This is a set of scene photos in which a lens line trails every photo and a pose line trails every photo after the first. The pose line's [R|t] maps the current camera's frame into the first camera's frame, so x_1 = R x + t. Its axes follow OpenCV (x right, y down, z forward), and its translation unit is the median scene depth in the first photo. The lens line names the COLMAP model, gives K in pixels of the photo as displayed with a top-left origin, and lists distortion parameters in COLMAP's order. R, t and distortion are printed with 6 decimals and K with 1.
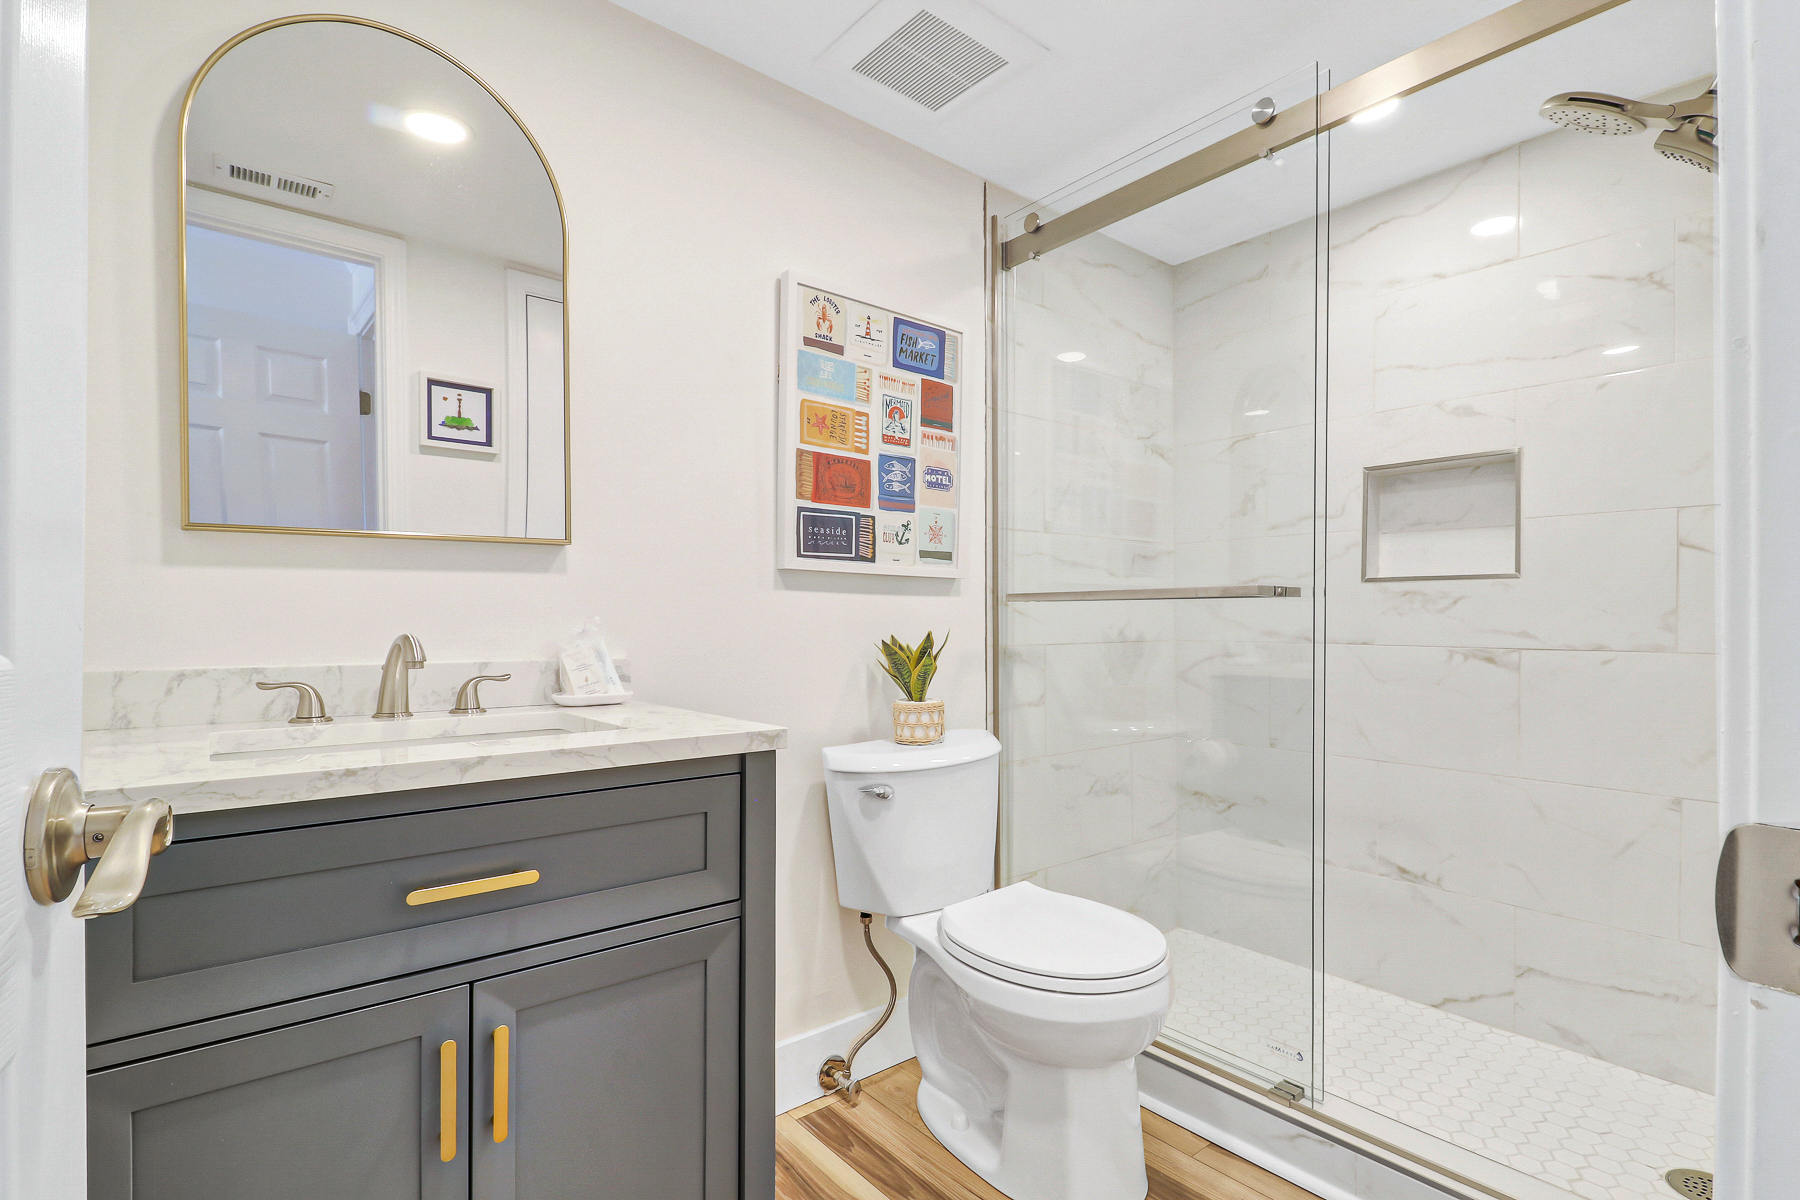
lens RADIAL K [[840.5, 0, 900.6], [0, 840.5, 600.6], [0, 0, 1]] dist [0.002469, -0.012667]
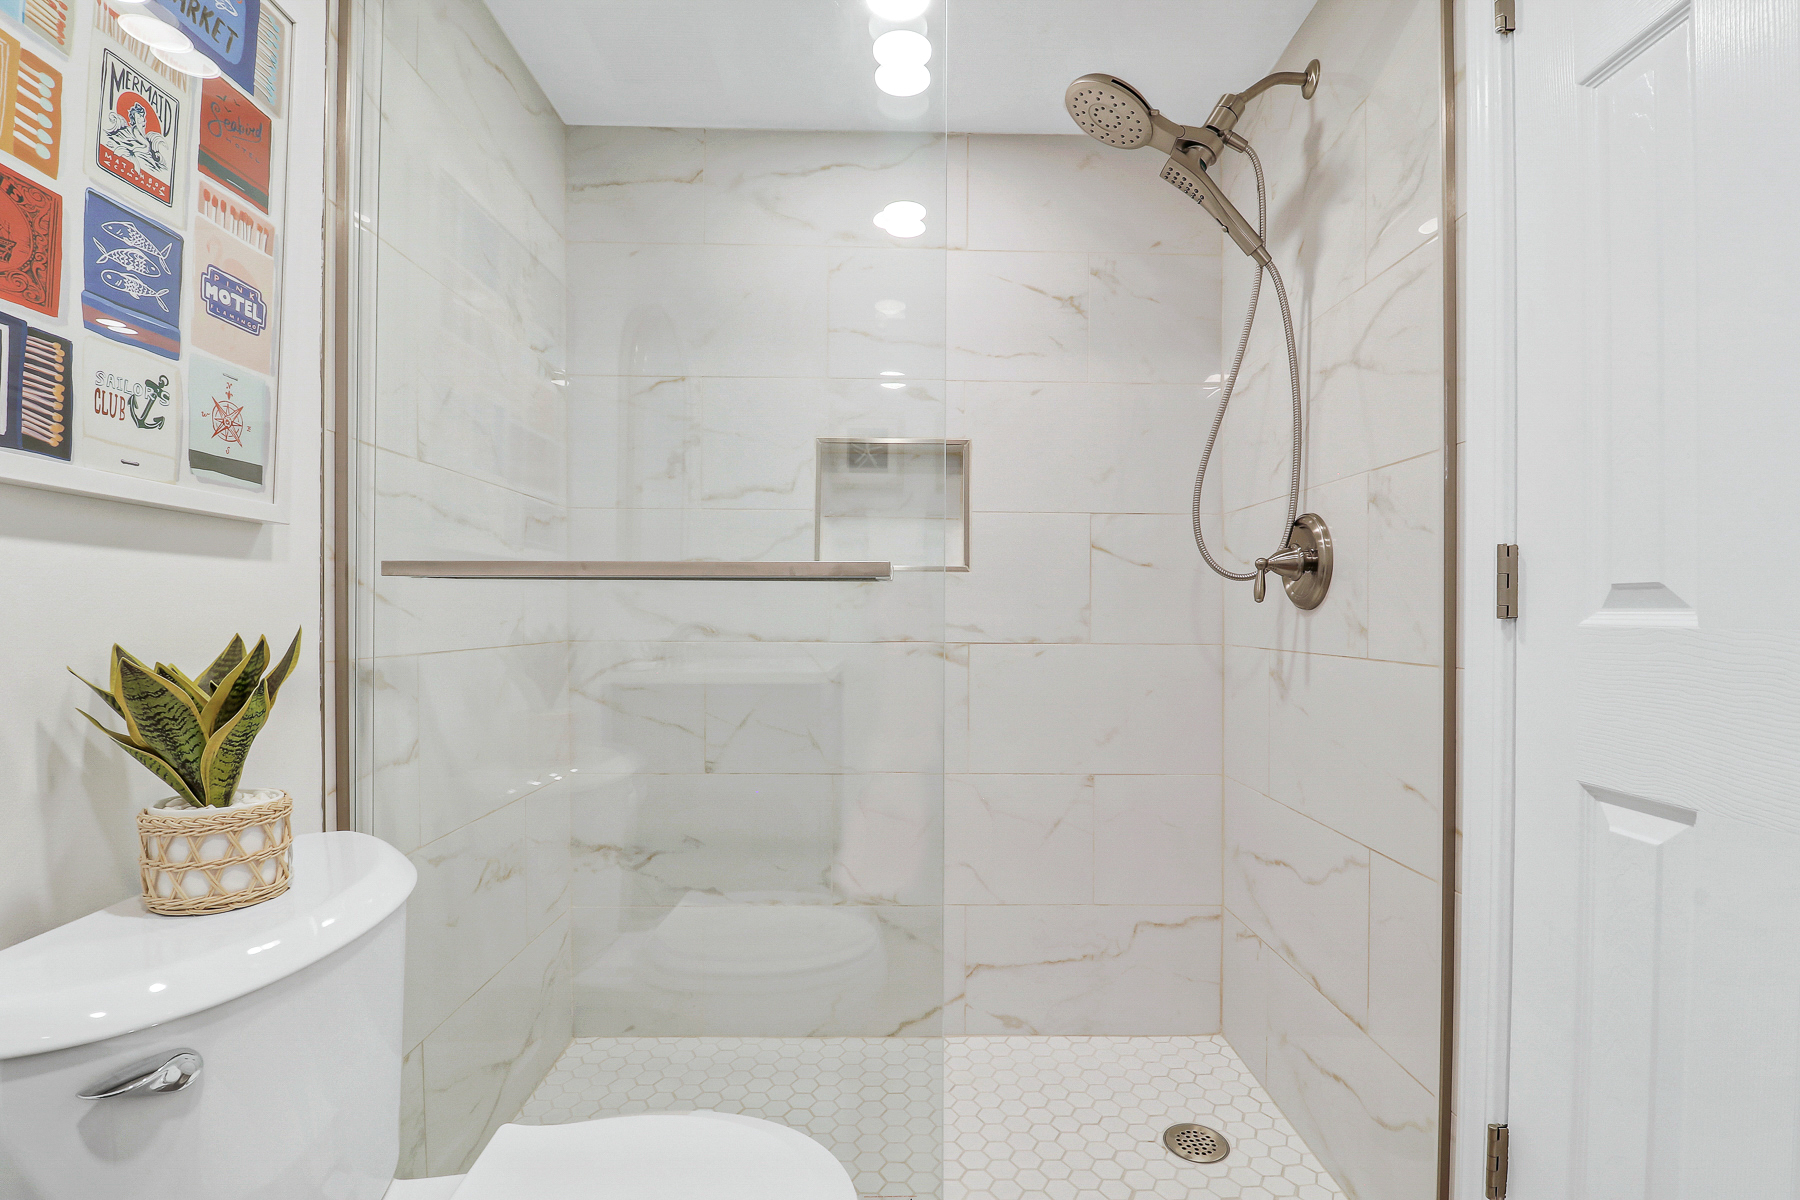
lens RADIAL K [[840.5, 0, 891.2], [0, 840.5, 605.8], [0, 0, 1]] dist [0.002469, -0.012667]
pose [[0.614004, 0.011382, 0.789220, -0.098309], [-0.021308, 0.999771, 0.002159, 0.013019], [-0.789015, -0.018142, 0.614106, 0.456056]]
